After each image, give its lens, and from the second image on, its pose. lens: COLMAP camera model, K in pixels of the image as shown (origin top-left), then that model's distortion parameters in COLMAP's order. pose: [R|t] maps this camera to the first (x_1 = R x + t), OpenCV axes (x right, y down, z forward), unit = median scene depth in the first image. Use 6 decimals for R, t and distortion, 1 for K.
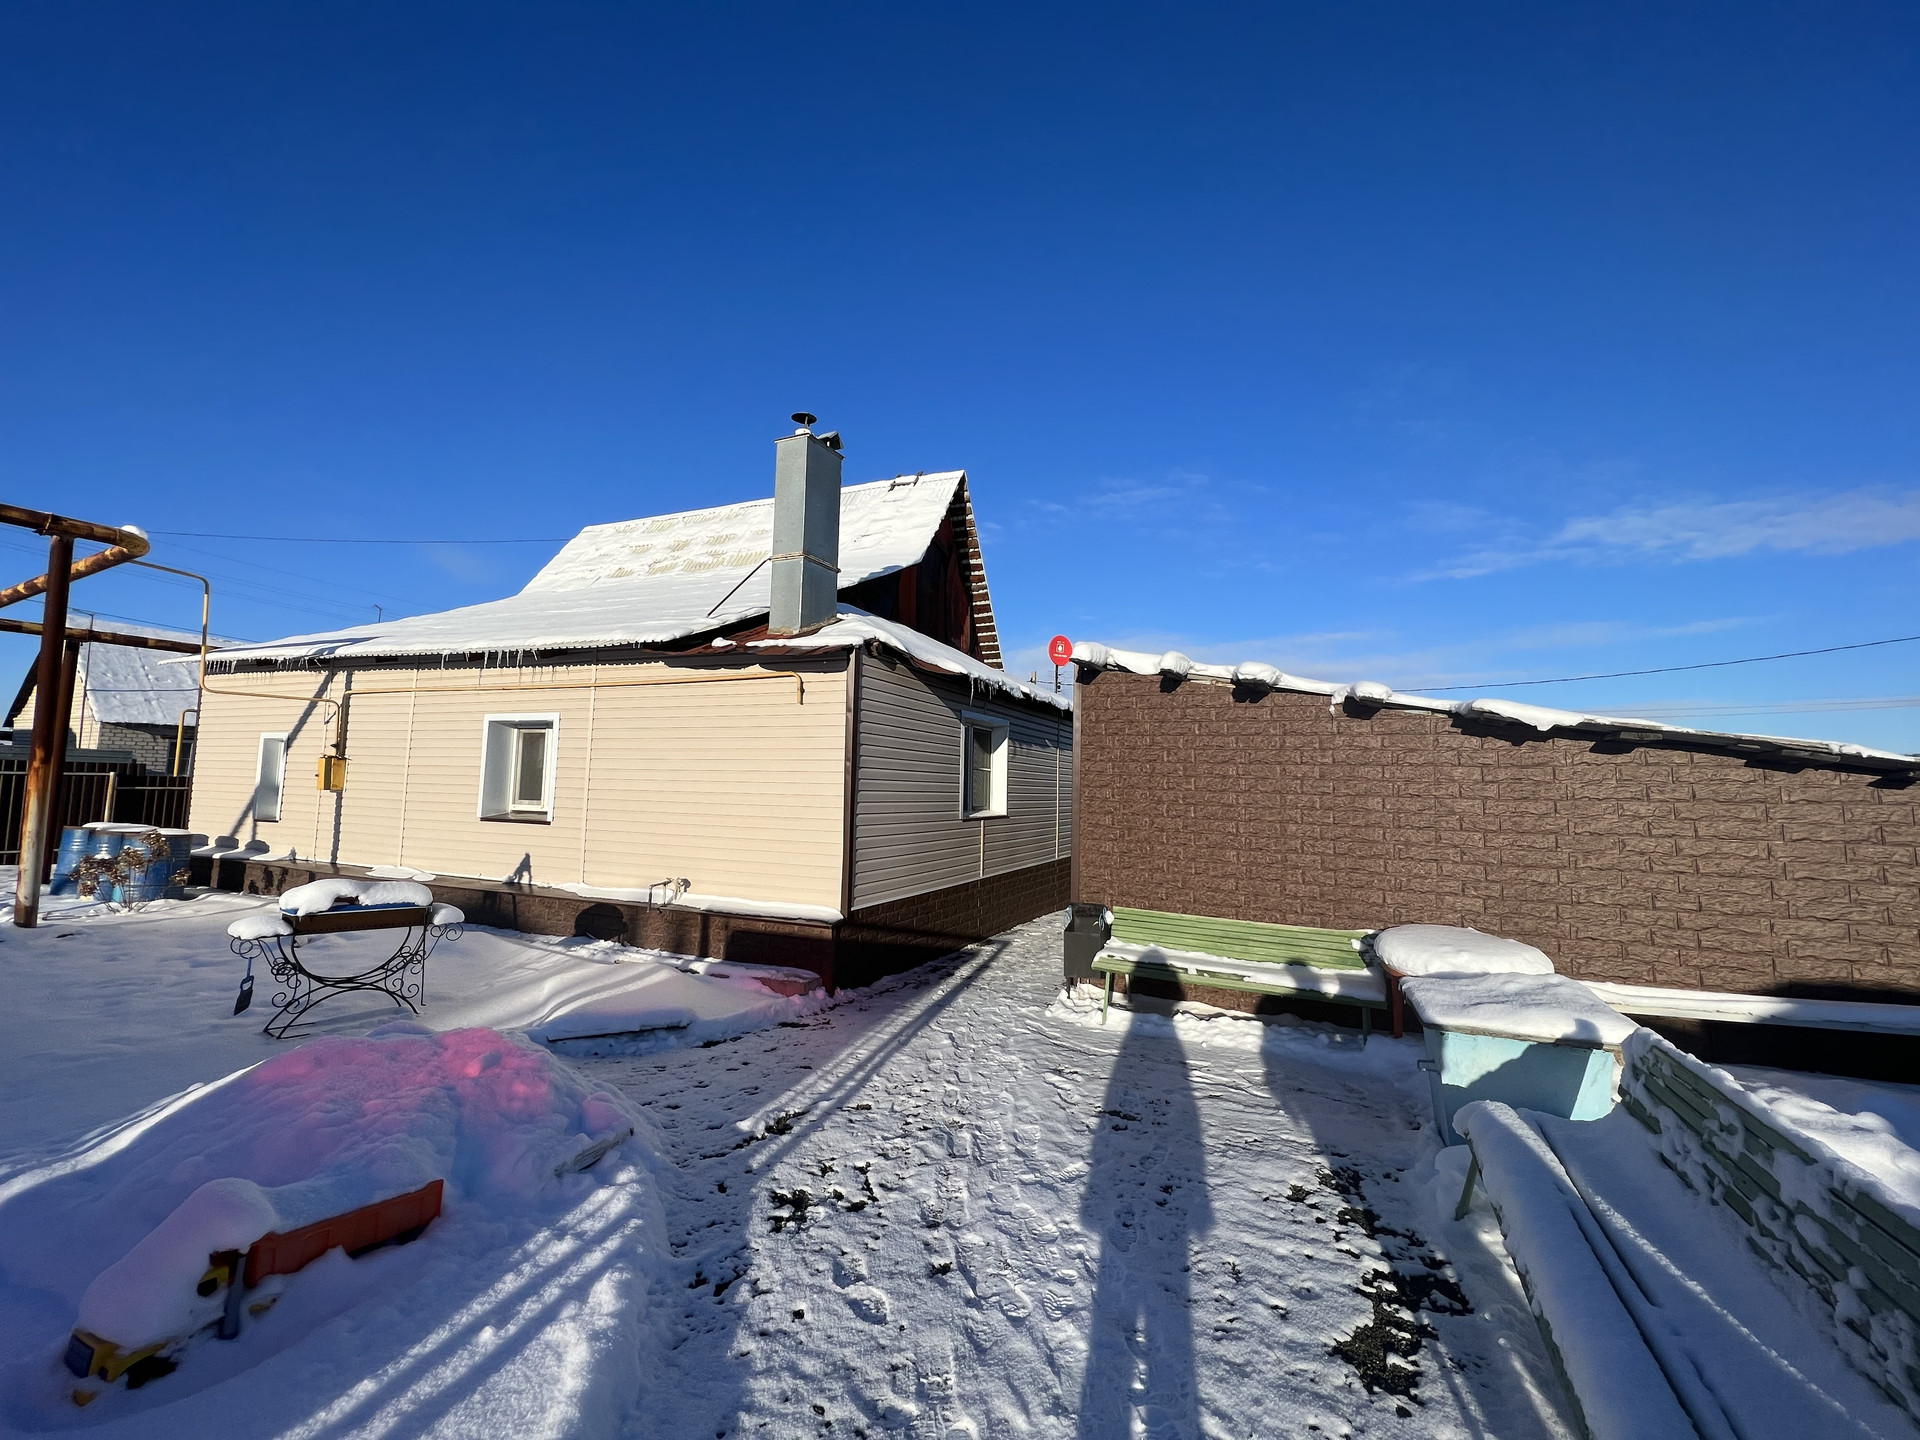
lens RADIAL K [[767.9, 0, 963.9], [0, 767.9, 723.6], [0, 0, 1]] dist [0.000882, -0.000172]
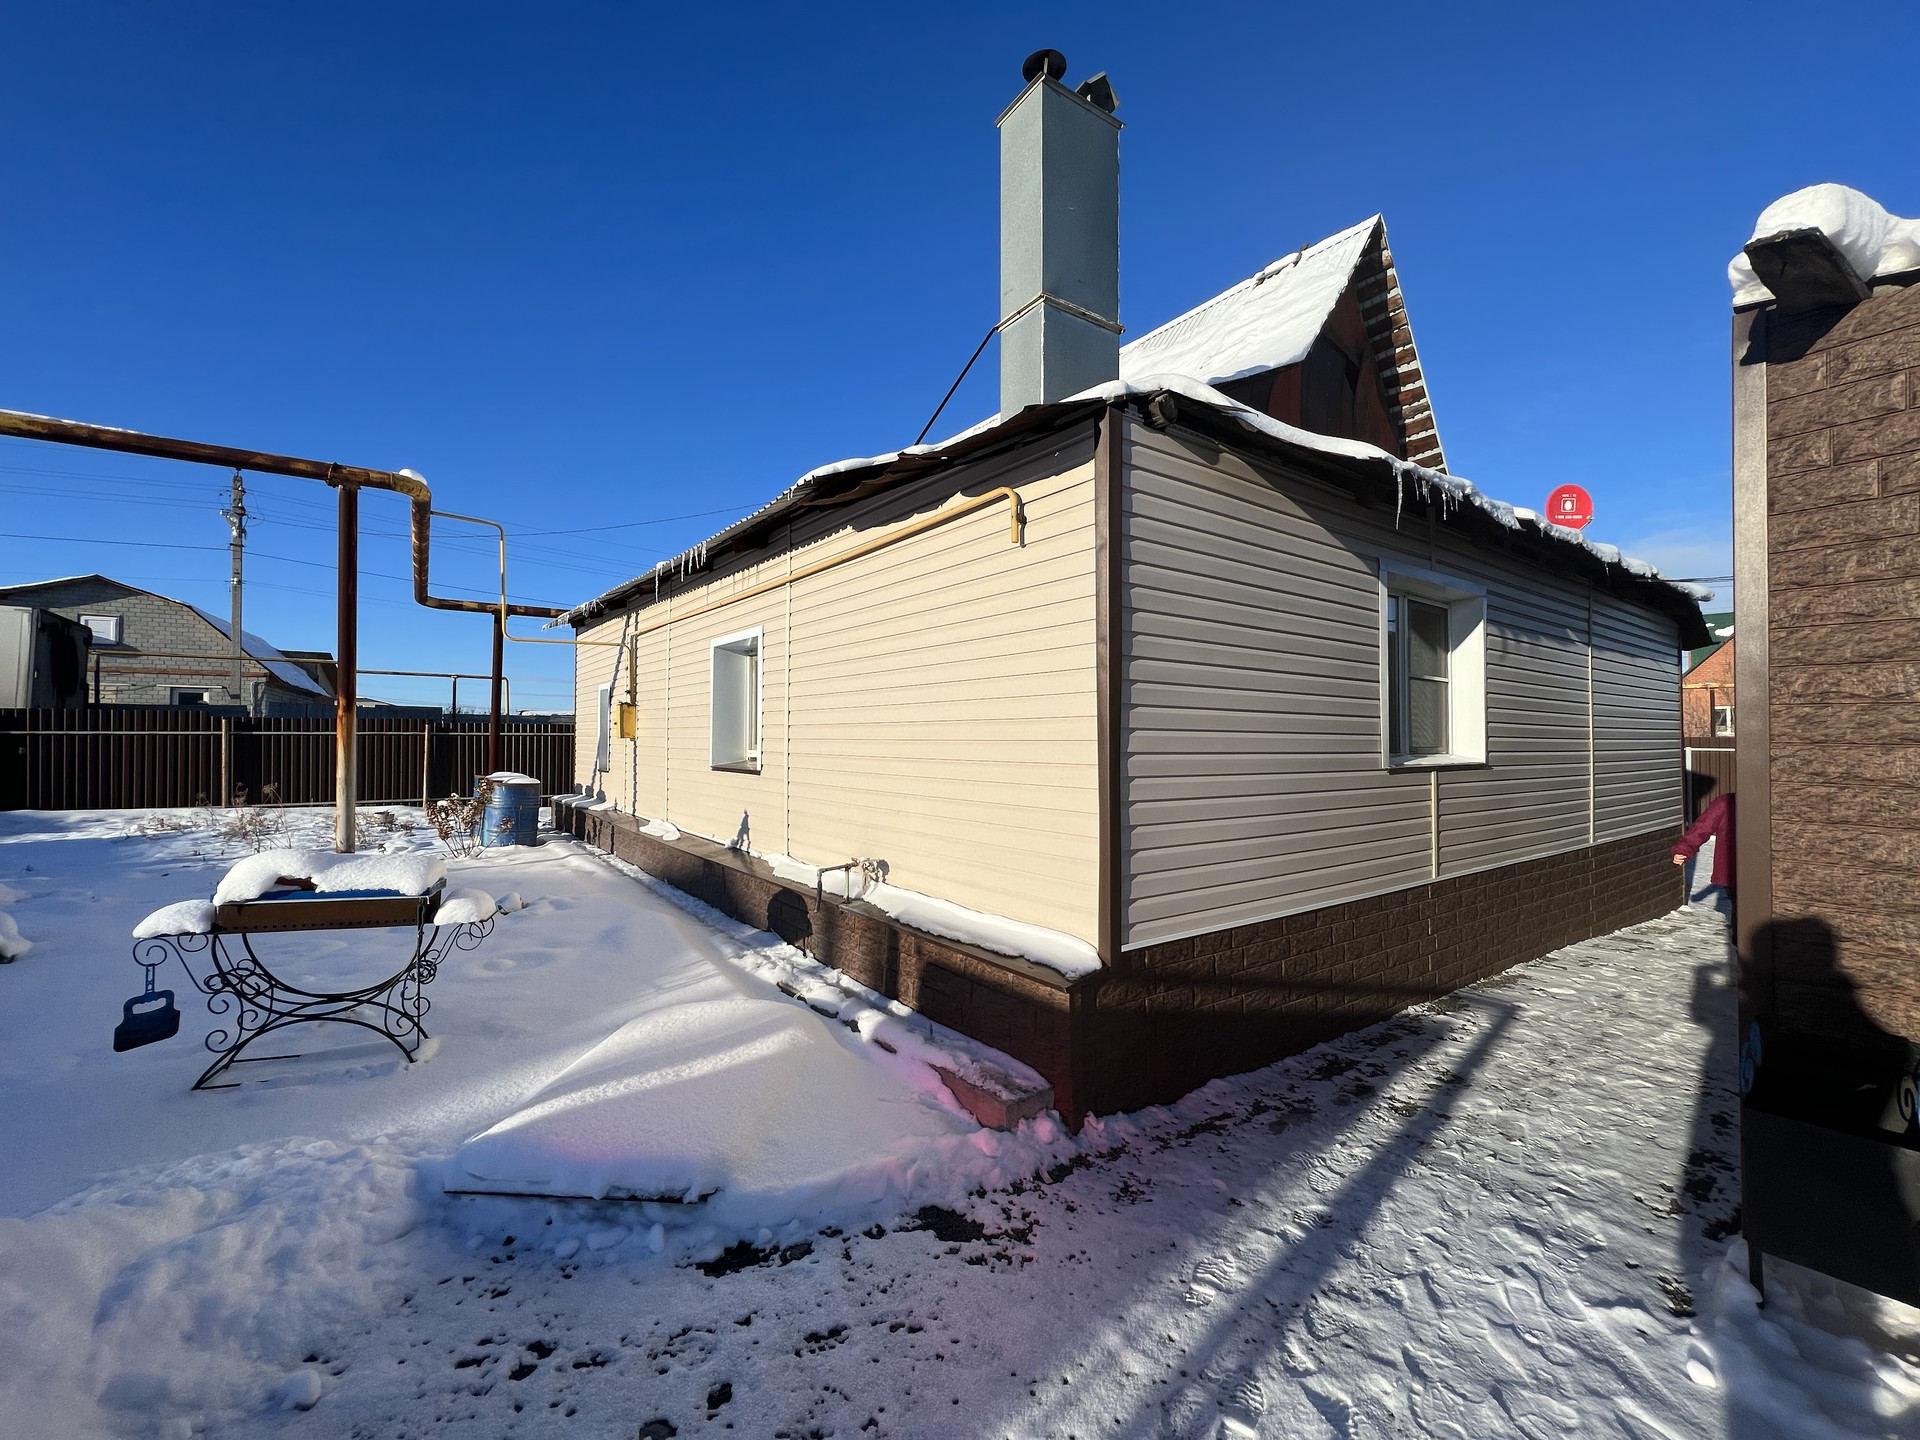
lens RADIAL K [[767.9, 0, 961.1], [0, 767.9, 723.9], [0, 0, 1]] dist [0.000882, -0.000172]
pose [[0.865262, -0.029321, -0.500462, 0.011324], [0.056938, 0.997576, 0.039996, 0.071828], [0.498077, -0.063102, 0.864834, 0.514978]]
